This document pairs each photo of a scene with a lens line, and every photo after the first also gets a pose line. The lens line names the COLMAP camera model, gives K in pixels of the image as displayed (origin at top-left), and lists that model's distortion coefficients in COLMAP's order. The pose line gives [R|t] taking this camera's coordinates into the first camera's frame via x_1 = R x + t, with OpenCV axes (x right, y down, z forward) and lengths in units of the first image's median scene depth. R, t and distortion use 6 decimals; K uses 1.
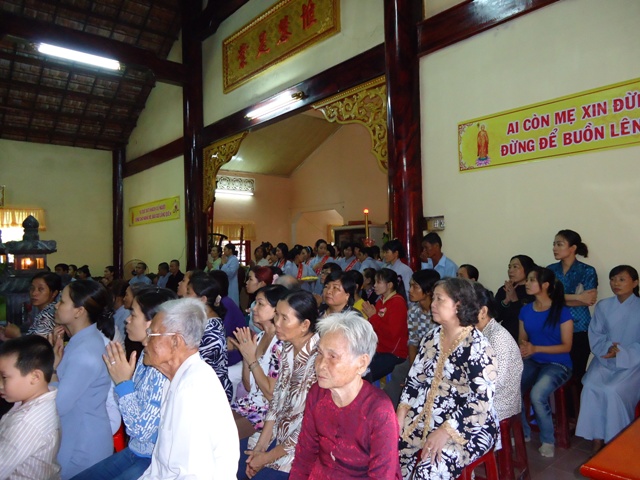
lens RADIAL K [[467.2, 0, 317.4], [0, 467.2, 237.0], [0, 0, 1]] dist [0.003660, -0.004906]
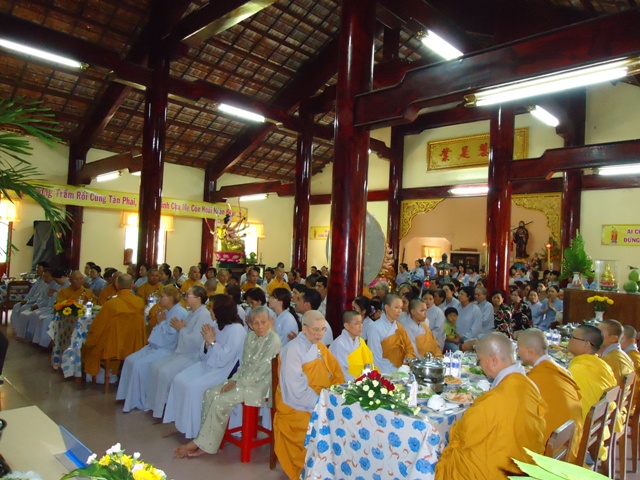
lens RADIAL K [[467.2, 0, 315.2], [0, 467.2, 231.3], [0, 0, 1]] dist [0.003660, -0.004906]
pose [[0.994583, 0.080161, 0.066178, -1.283646], [-0.079235, 0.996719, -0.016507, -0.059429], [-0.067284, 0.011174, 0.997671, -1.234056]]
